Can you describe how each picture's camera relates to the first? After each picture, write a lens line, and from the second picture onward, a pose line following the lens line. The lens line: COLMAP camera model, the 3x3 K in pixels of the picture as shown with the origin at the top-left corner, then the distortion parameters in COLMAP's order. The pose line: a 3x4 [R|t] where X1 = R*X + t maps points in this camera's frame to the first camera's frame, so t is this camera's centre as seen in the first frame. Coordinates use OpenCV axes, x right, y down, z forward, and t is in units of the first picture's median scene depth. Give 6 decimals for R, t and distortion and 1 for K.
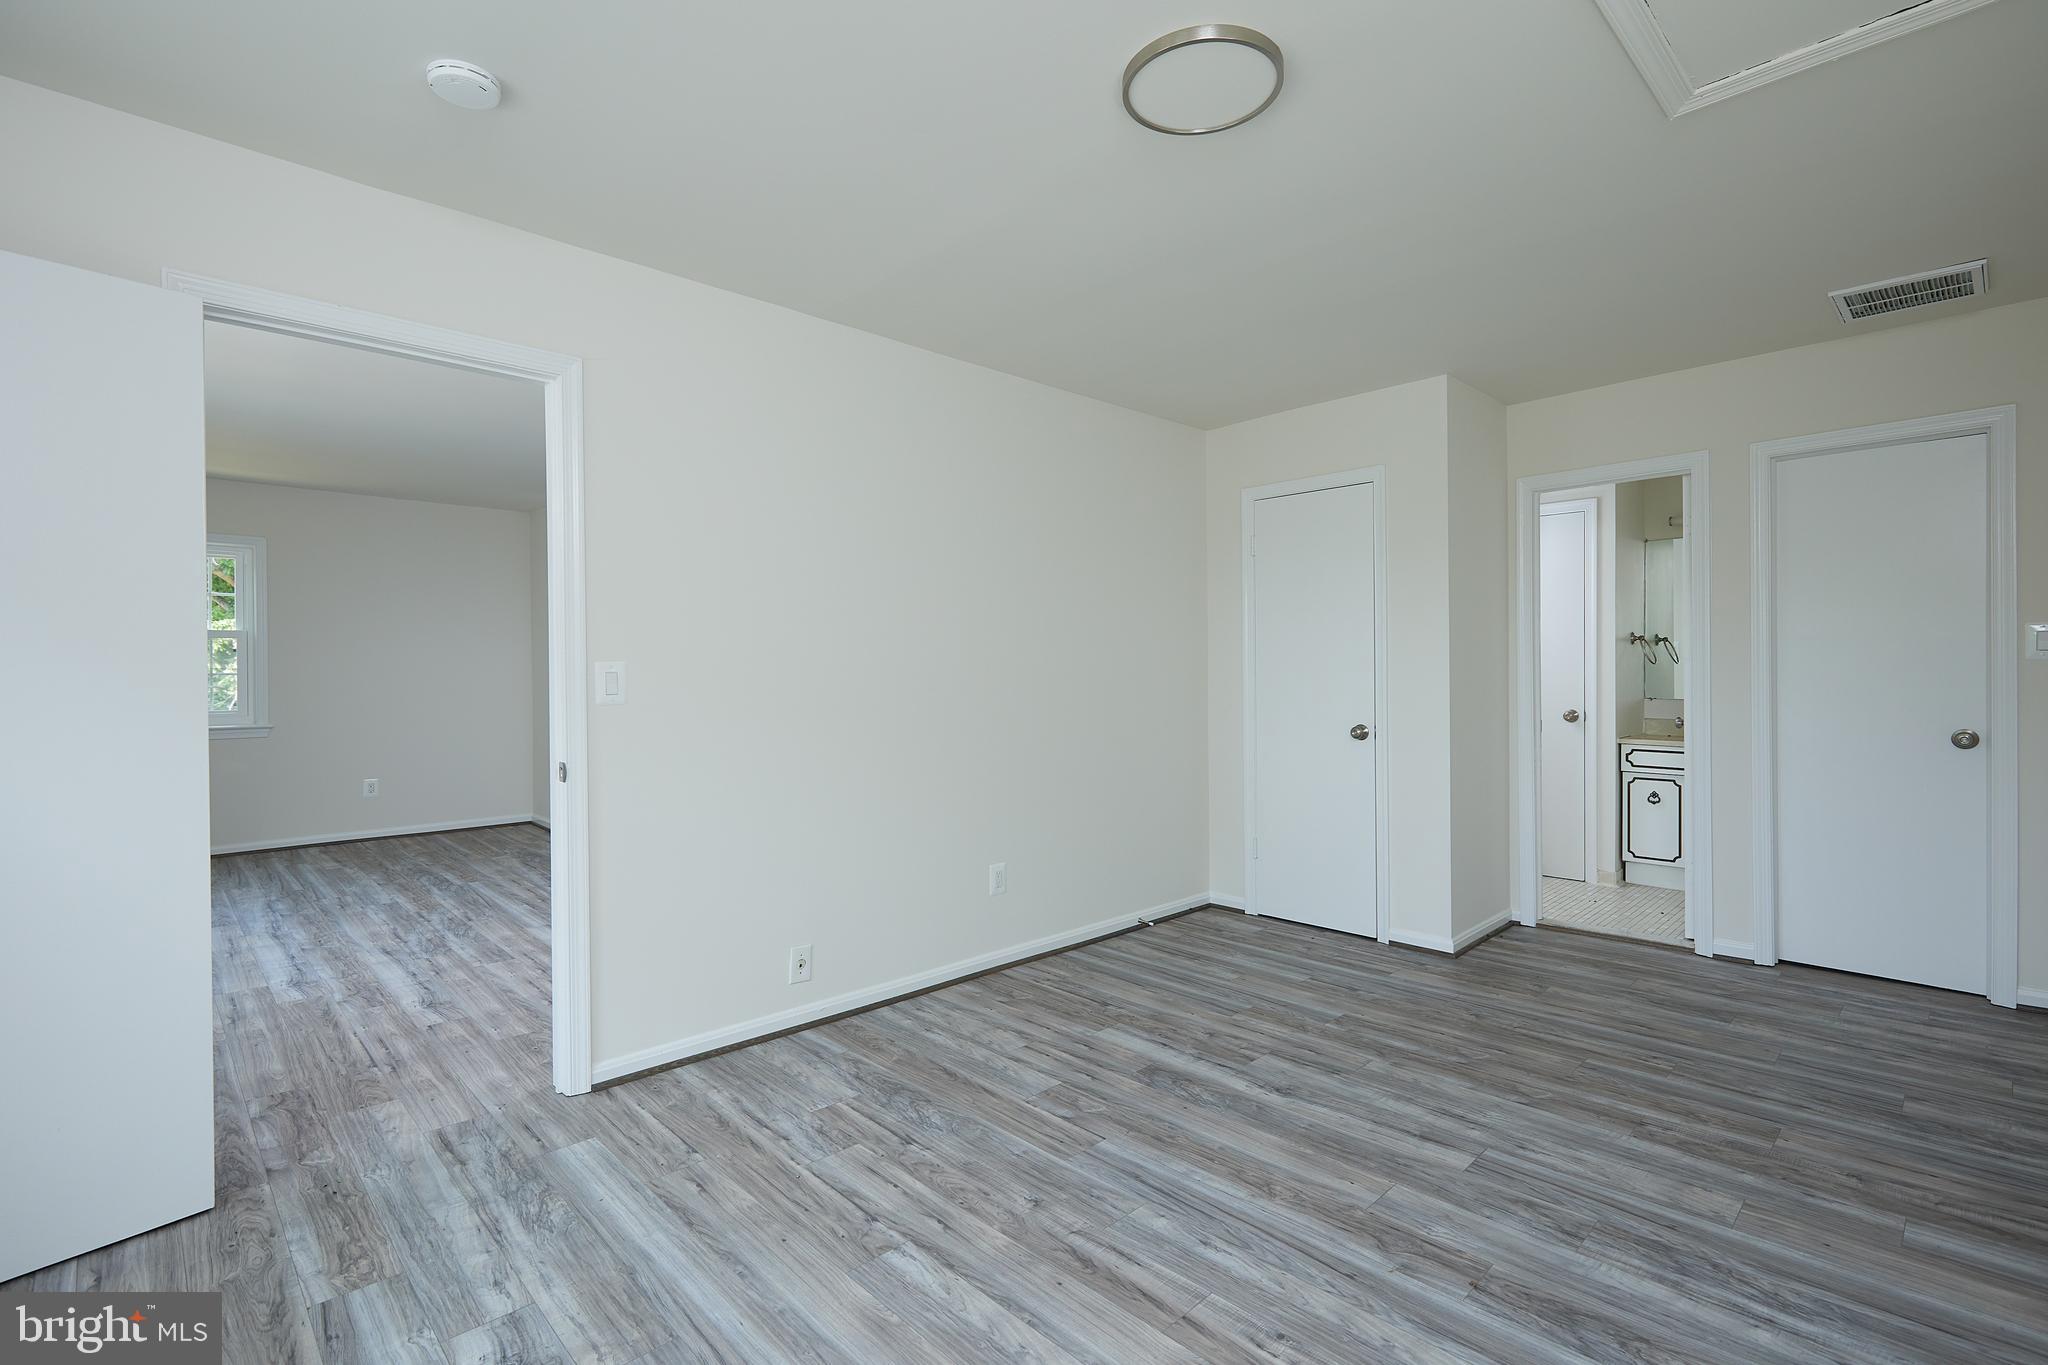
lens RADIAL K [[937.1, 0, 1031.6], [0, 937.1, 676.4], [0, 0, 1]] dist [0.001341, 0.000818]
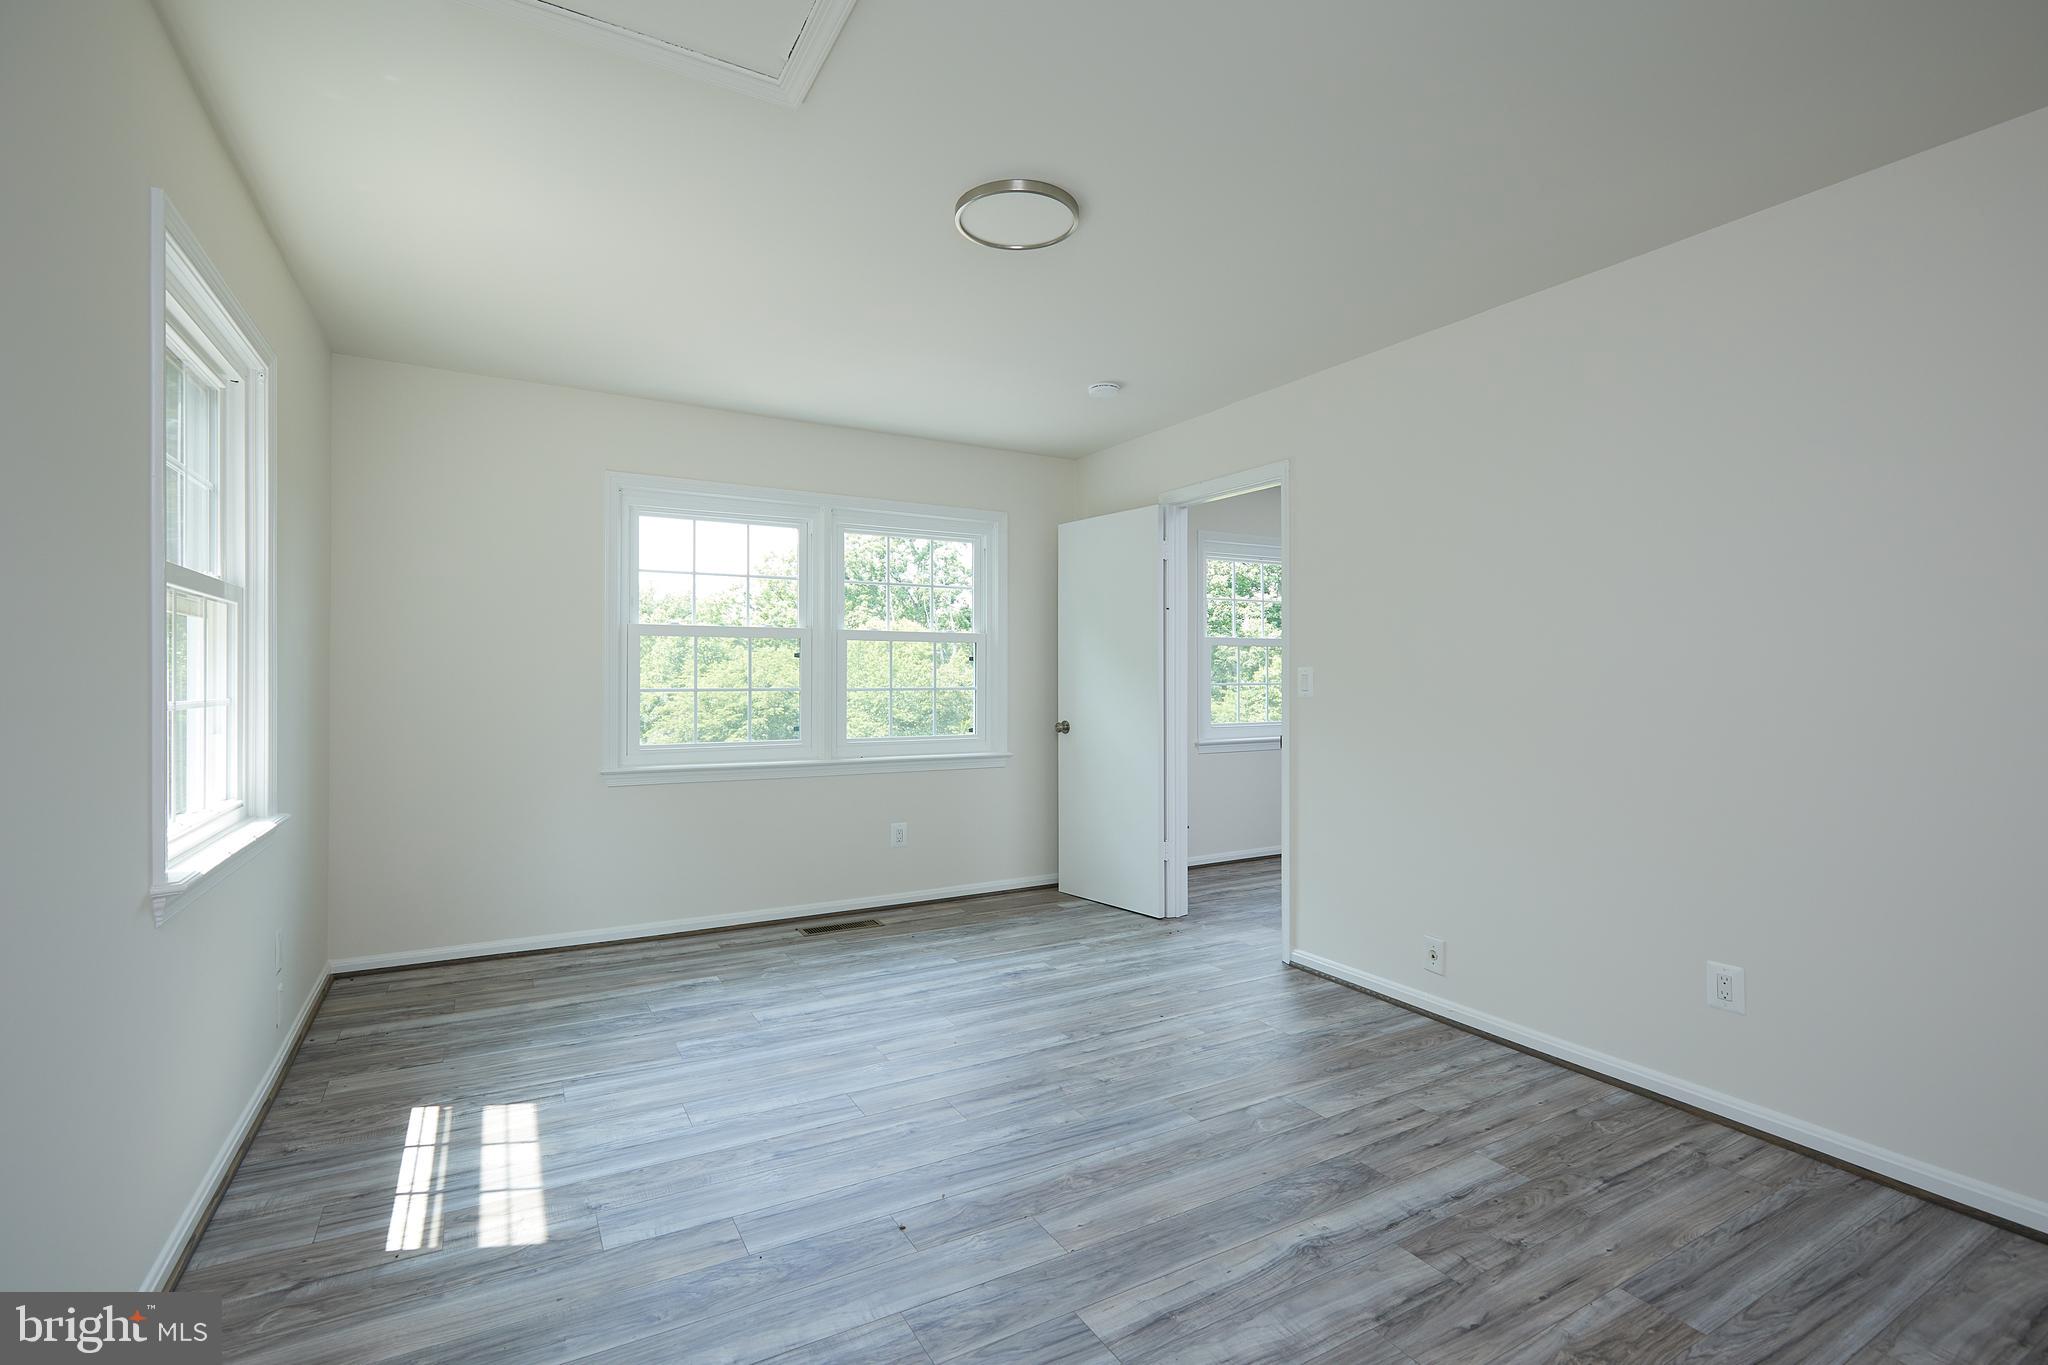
lens RADIAL K [[937.1, 0, 1031.6], [0, 937.1, 676.4], [0, 0, 1]] dist [0.001341, 0.000818]
pose [[-0.239009, 0.006385, -0.970996, 0.969225], [-0.004955, 0.999957, 0.007795, -0.009798], [0.971005, 0.006674, -0.238967, 0.905114]]
